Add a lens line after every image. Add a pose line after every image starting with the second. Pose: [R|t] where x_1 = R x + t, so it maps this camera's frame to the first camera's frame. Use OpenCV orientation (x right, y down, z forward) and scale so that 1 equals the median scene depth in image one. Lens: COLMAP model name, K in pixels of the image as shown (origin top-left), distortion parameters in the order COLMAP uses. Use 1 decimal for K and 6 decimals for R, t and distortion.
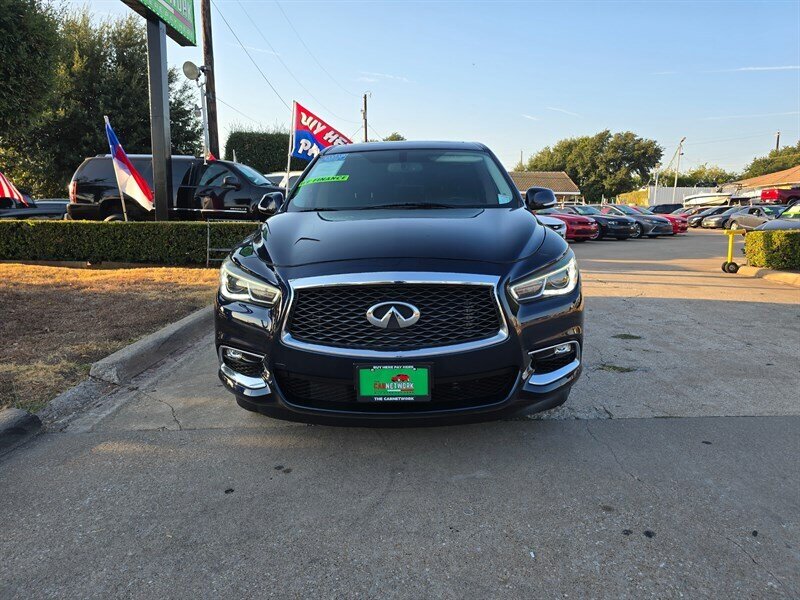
lens RADIAL K [[532.5, 0, 404.1], [0, 532.5, 293.1], [0, 0, 1]] dist [0.054892, -0.046938]
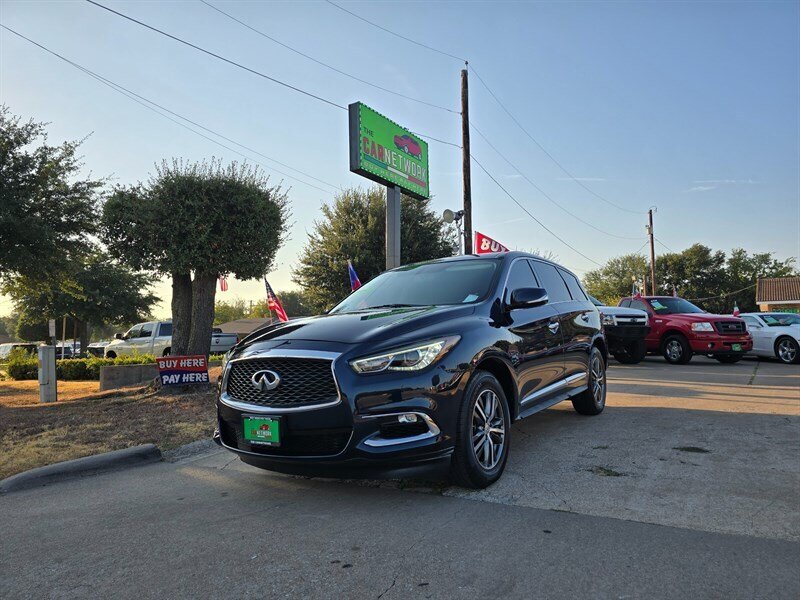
lens RADIAL K [[527.2, 0, 411.4], [0, 527.2, 297.2], [0, 0, 1]] dist [0.073565, -0.044176]
pose [[0.856371, -0.056534, -0.513257, 0.864257], [-0.055877, 0.978005, -0.200955, 0.072344], [0.513328, 0.200772, 0.834377, -0.010745]]
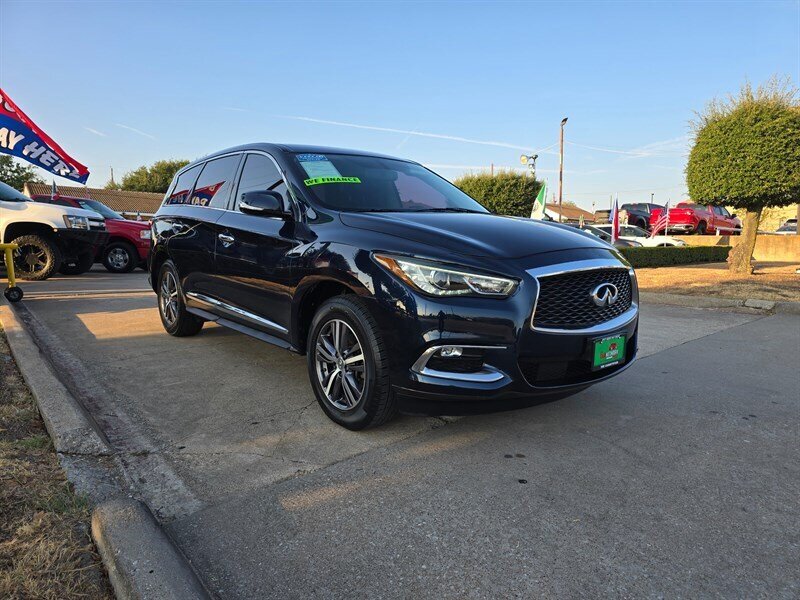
lens RADIAL K [[539.2, 0, 395.1], [0, 539.2, 297.8], [0, 0, 1]] dist [0.053578, -0.047886]
pose [[0.754425, -0.061762, 0.653474, -0.977887], [0.088353, 0.996058, -0.007861, 0.013453], [-0.650413, 0.063667, 0.756908, 0.320464]]
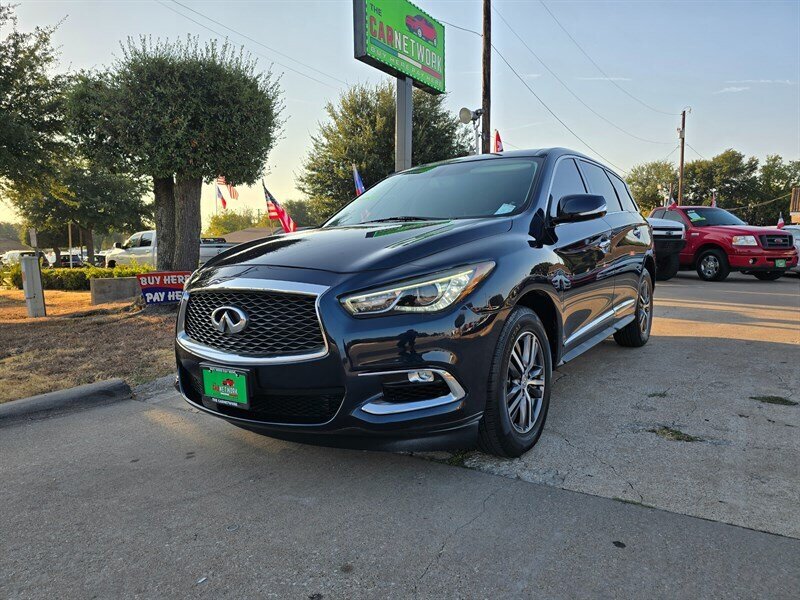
lens RADIAL K [[532.5, 0, 404.1], [0, 532.5, 293.1], [0, 0, 1]] dist [0.054892, -0.046938]
pose [[0.838854, 0.035369, -0.543206, 0.688707], [-0.067922, 0.996889, -0.039982, 0.006513], [0.540102, 0.070435, 0.838647, 0.258130]]
